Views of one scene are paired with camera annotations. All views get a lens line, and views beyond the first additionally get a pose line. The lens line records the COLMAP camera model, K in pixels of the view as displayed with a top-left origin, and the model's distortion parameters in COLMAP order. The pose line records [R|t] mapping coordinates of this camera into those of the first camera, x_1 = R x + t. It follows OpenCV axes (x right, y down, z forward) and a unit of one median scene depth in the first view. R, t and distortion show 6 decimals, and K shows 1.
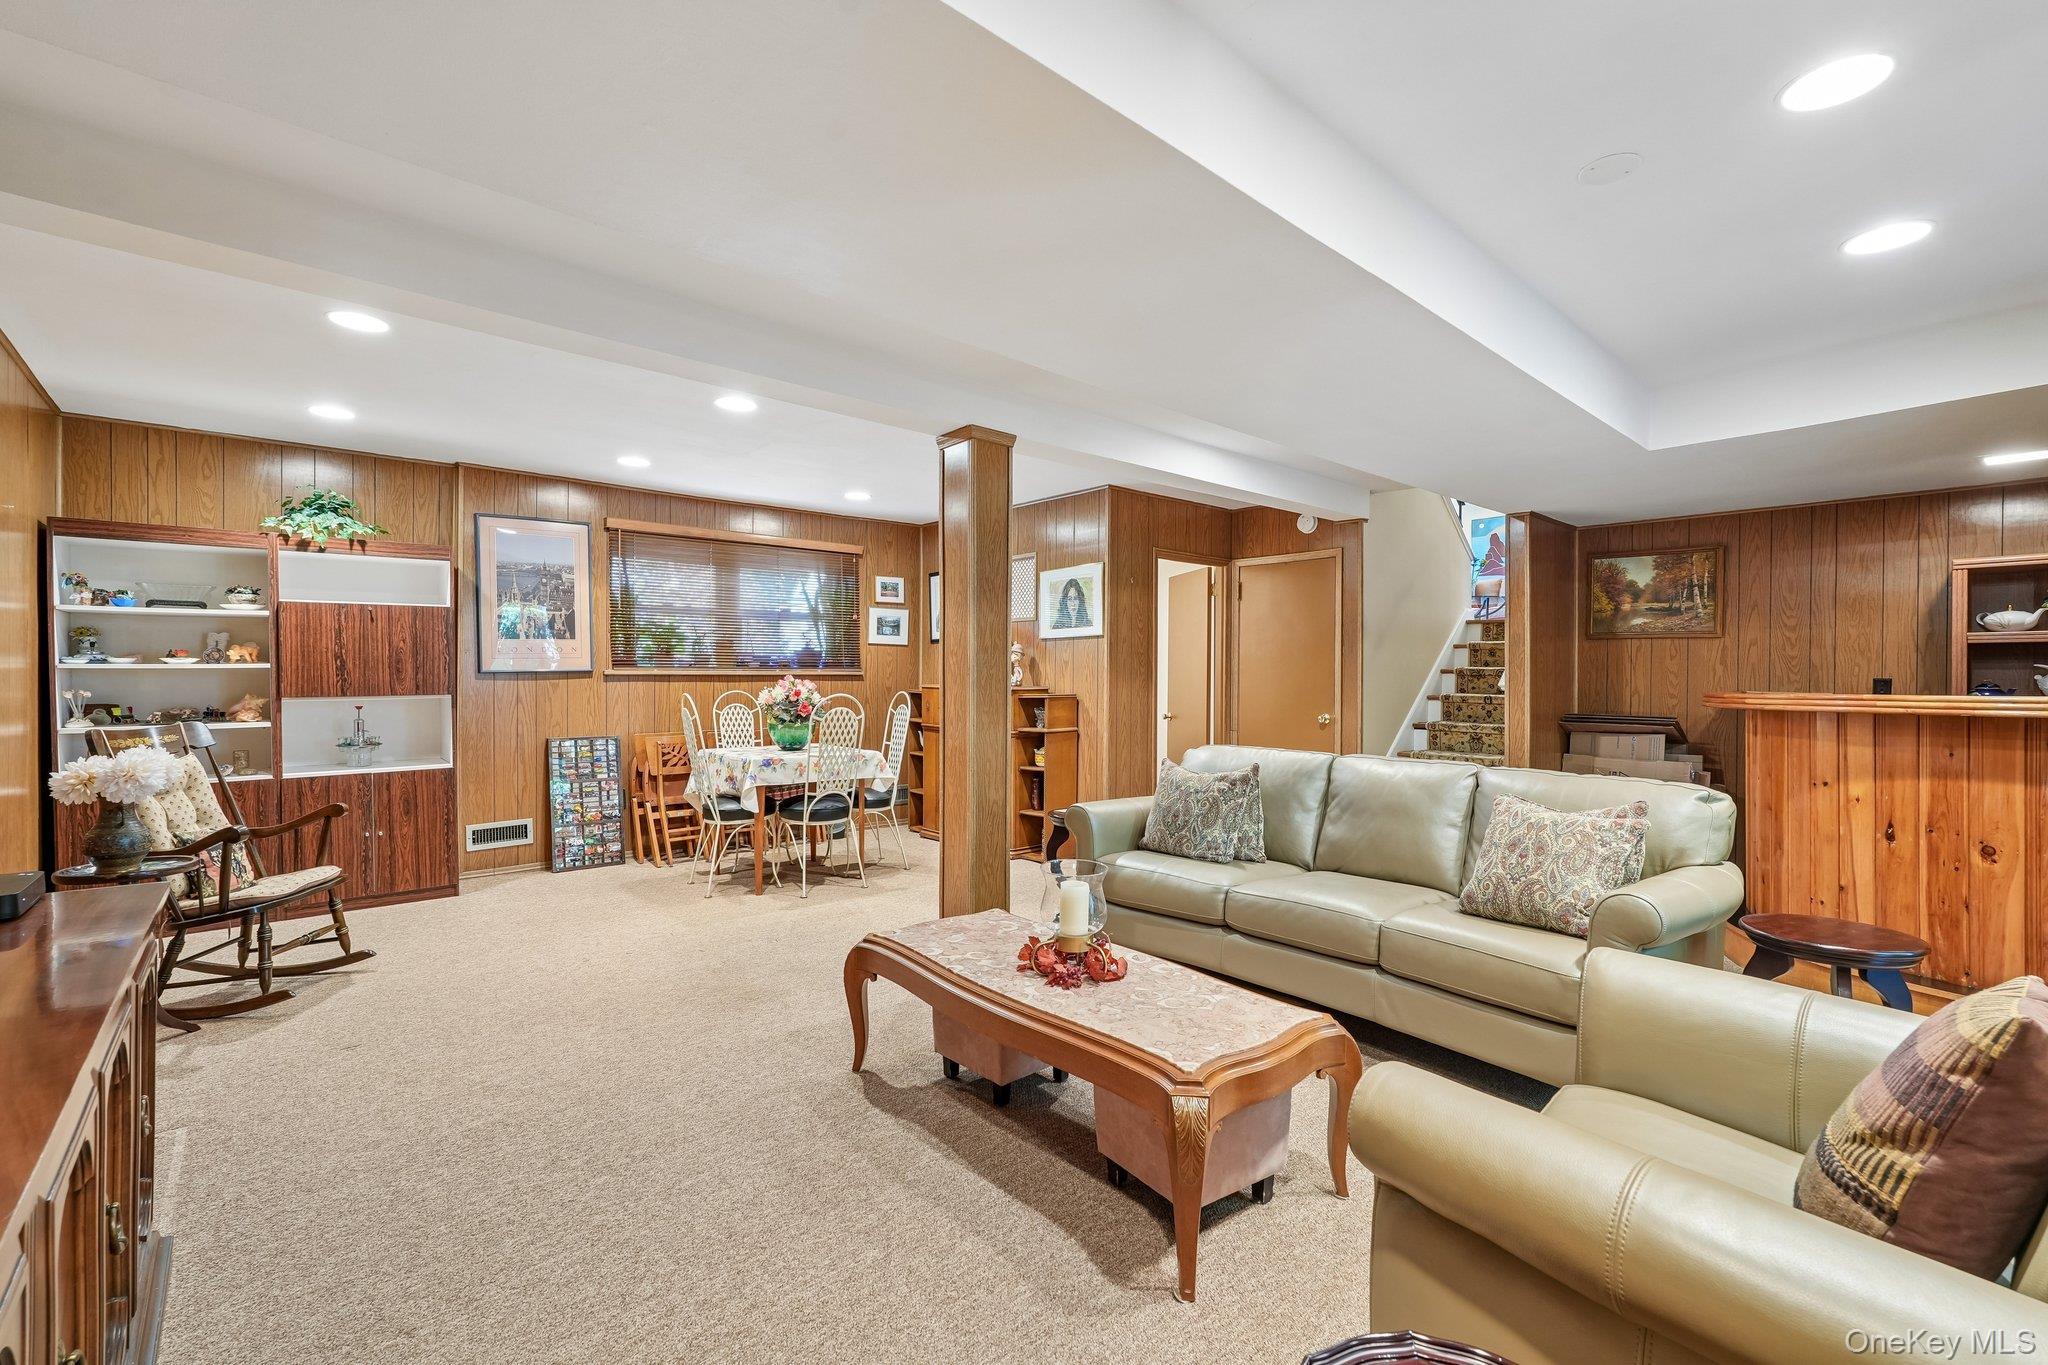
lens RADIAL K [[898.8, 0, 1029.3], [0, 898.8, 676.1], [0, 0, 1]] dist [0.002430, 0.000557]
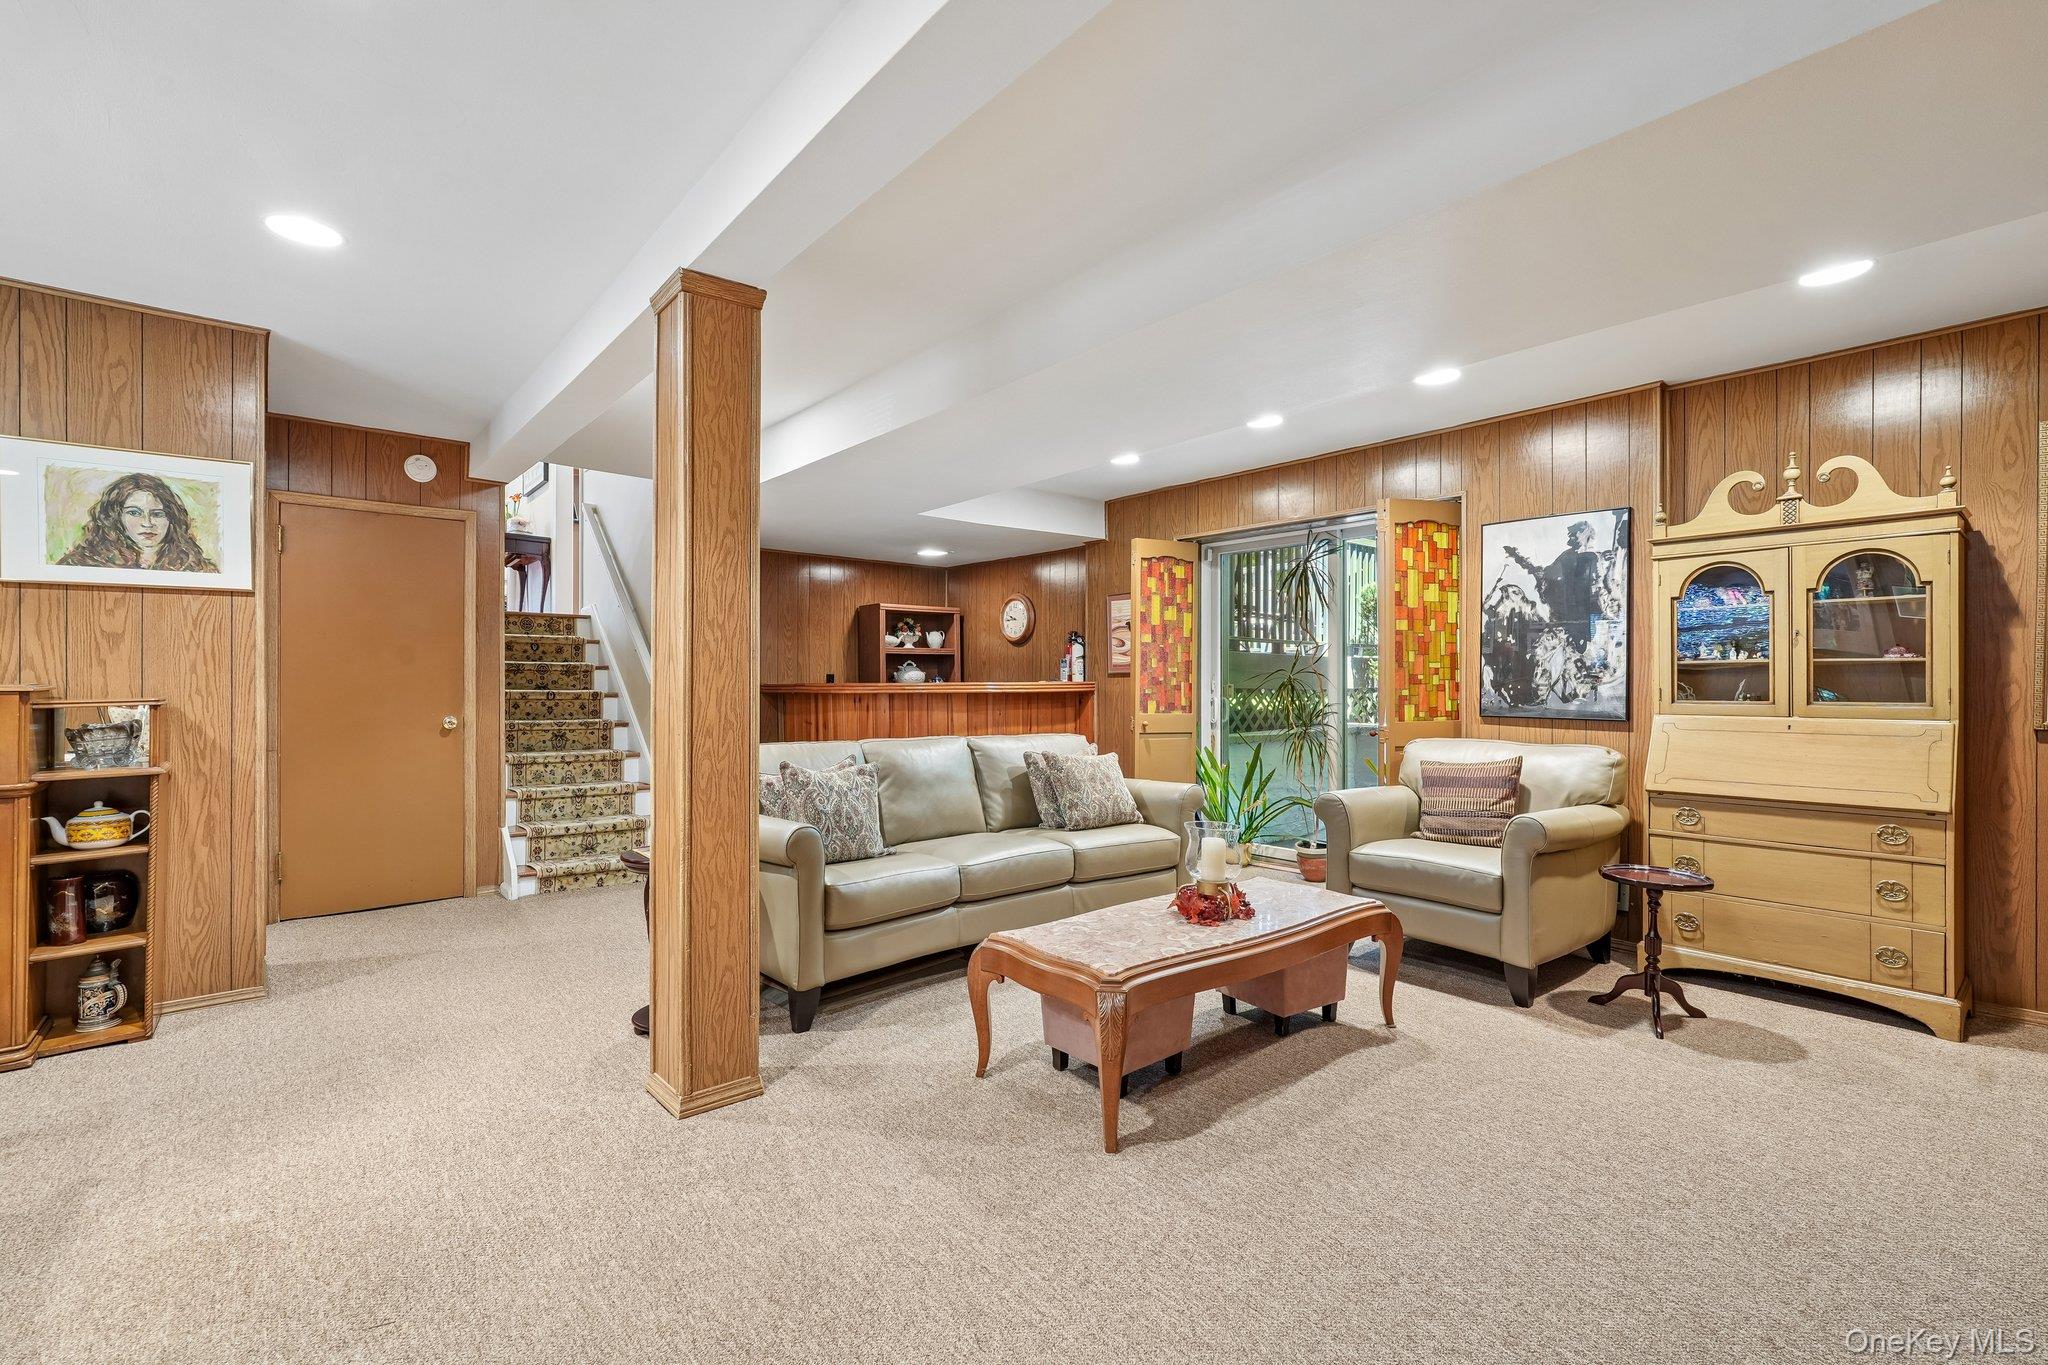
lens RADIAL K [[907.0, 0, 1017.7], [0, 907.0, 674.5], [0, 0, 1]] dist [-0.010993, 0.000253]
pose [[0.015498, 0.006239, 0.999860, -0.501298], [-0.003585, 0.999974, -0.006184, 0.008938], [-0.999873, -0.003489, 0.015520, 0.536433]]
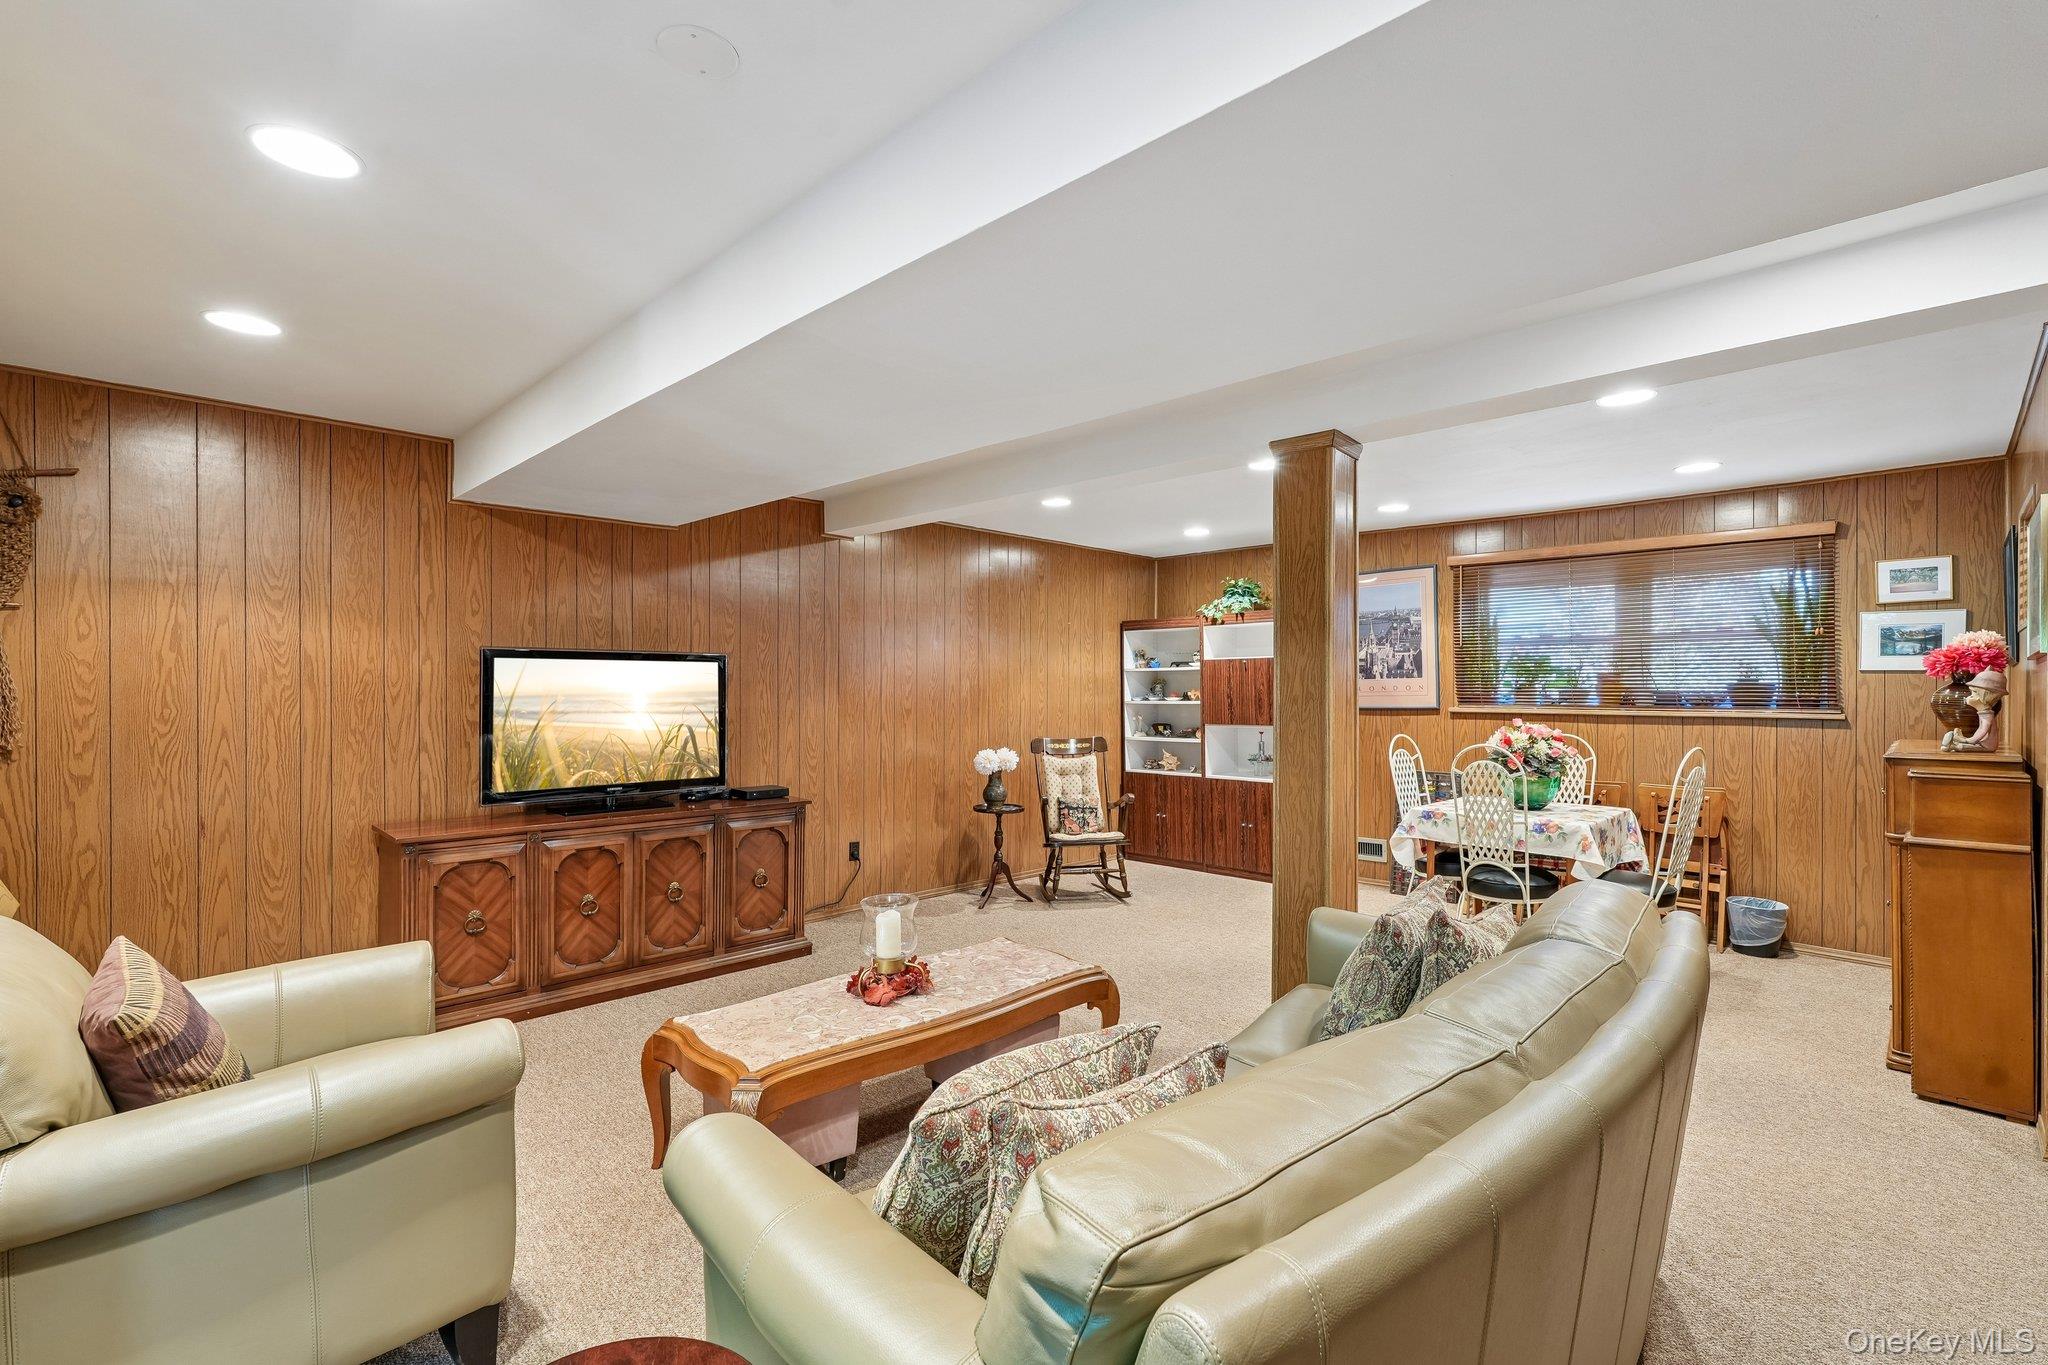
lens RADIAL K [[914.1, 0, 1027.5], [0, 914.1, 689.0], [0, 0, 1]] dist [0.001001, 0.000908]
pose [[0.078663, -0.000499, -0.996901, 0.537793], [-0.003406, 0.999994, -0.000769, -0.026084], [0.996895, 0.003456, 0.078661, 0.469061]]
